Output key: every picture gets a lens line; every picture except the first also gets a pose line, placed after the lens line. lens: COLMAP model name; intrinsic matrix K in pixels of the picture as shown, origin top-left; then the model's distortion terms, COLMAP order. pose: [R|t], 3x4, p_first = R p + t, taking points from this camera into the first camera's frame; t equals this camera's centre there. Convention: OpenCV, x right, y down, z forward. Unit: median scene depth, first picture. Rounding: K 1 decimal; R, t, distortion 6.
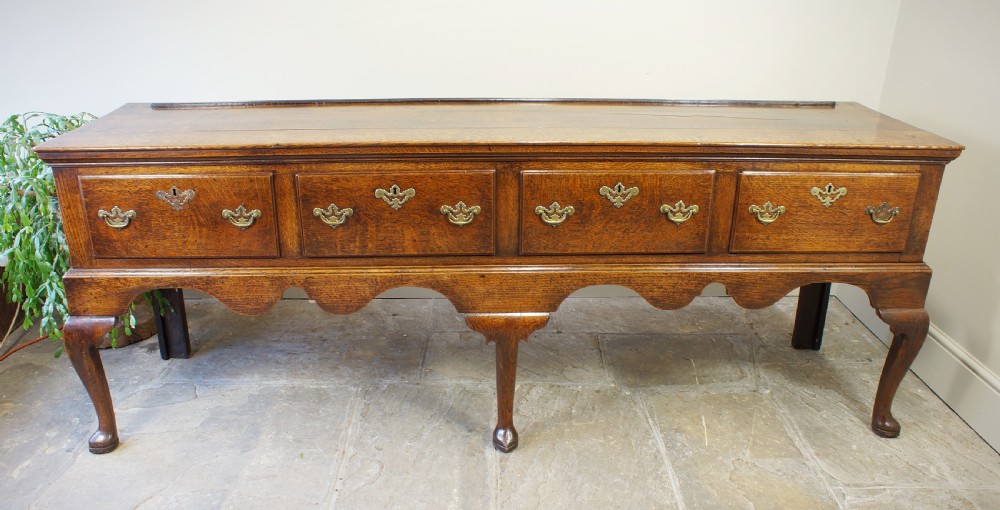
lens RADIAL K [[771.9, 0, 496.5], [0, 771.9, 267.3], [0, 0, 1]] dist [-0.140514, 0.090651]
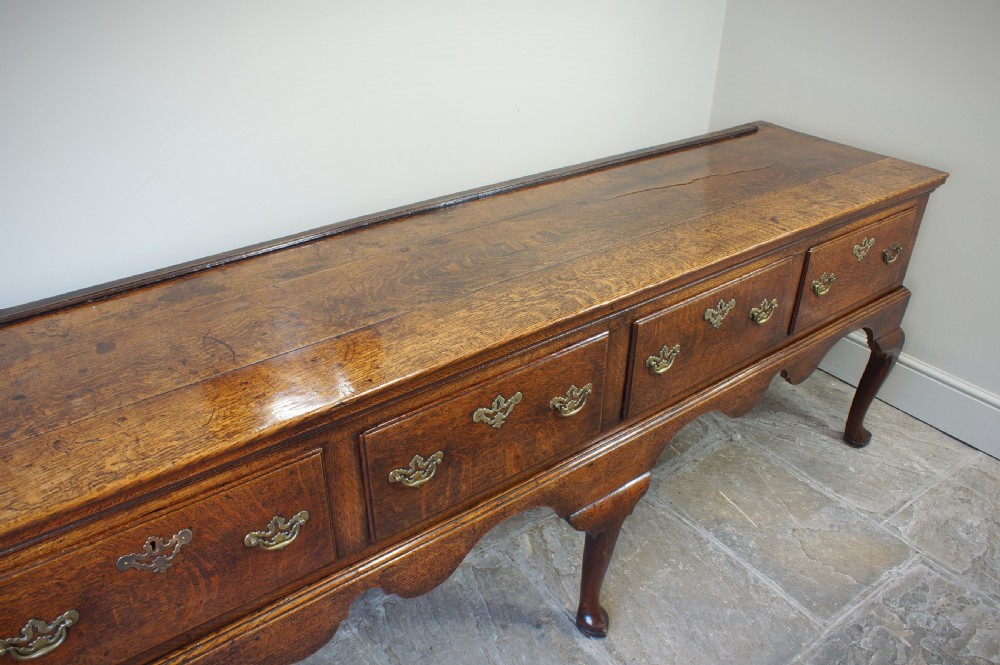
lens RADIAL K [[768.5, 0, 490.2], [0, 768.5, 335.0], [0, 0, 1]] dist [-0.149026, 0.111381]
pose [[0.829945, -0.285844, 0.479046, -0.420700], [0.217158, 0.956554, 0.194545, -0.275624], [-0.513842, -0.057433, 0.855960, 0.435317]]
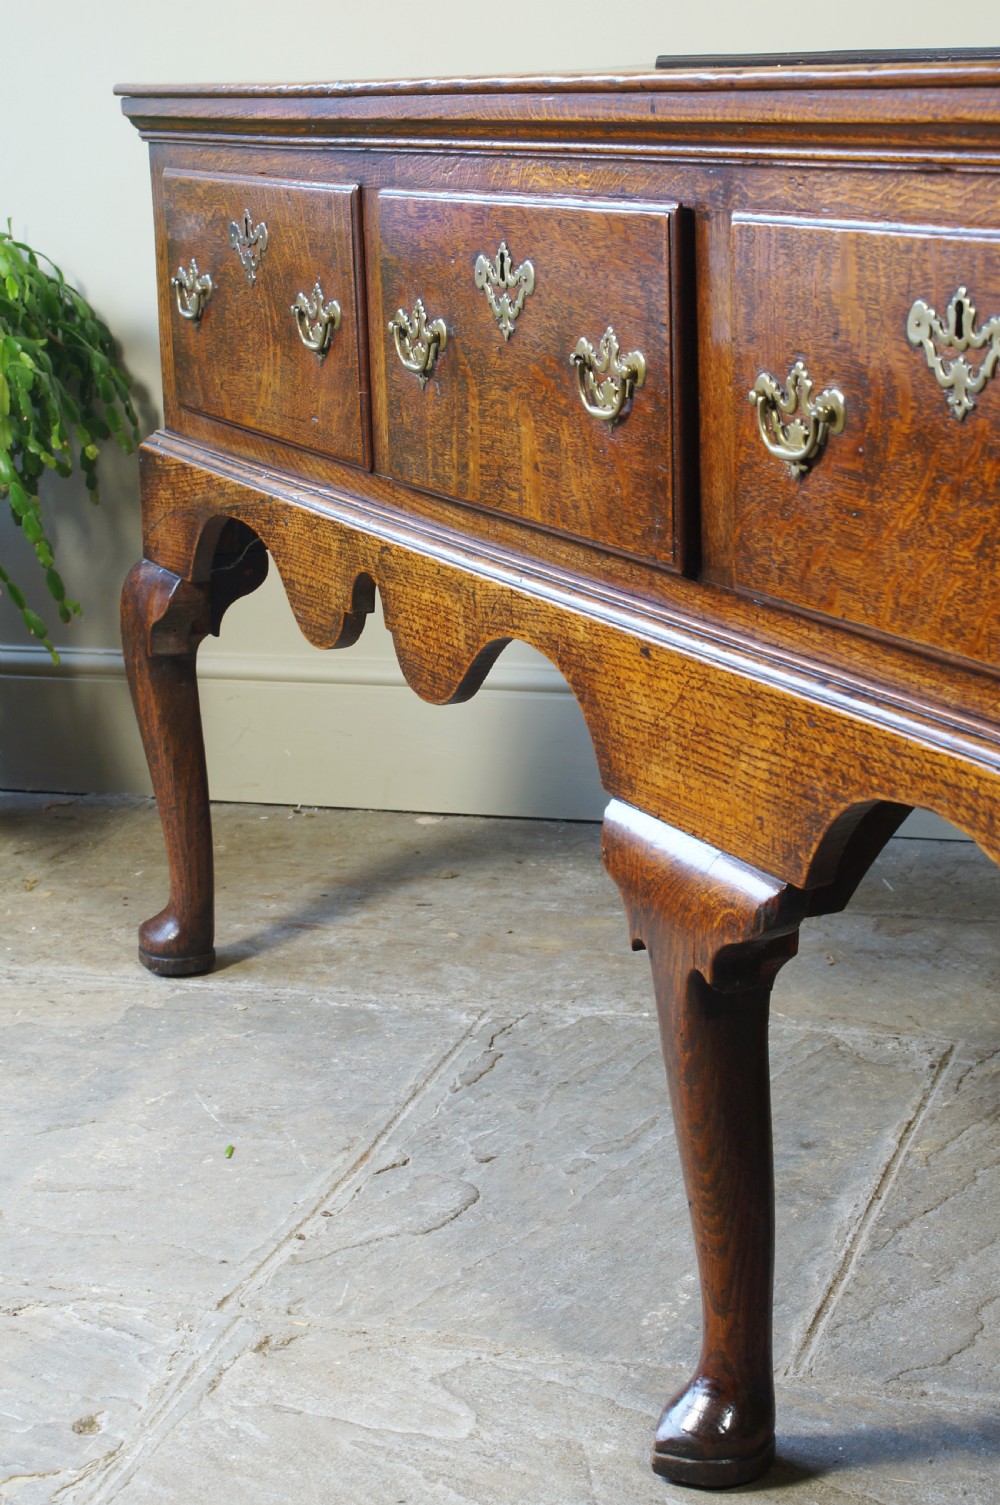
lens RADIAL K [[2751.2, 0, 532.4], [0, 2751.2, 730.0], [0, 0, 1]] dist [0.032525, 0.000000]
pose [[0.377004, 0.200994, -0.904140, 0.773887], [-0.325396, 0.942687, 0.073881, -0.018033], [0.867171, 0.266350, 0.420799, 0.618803]]
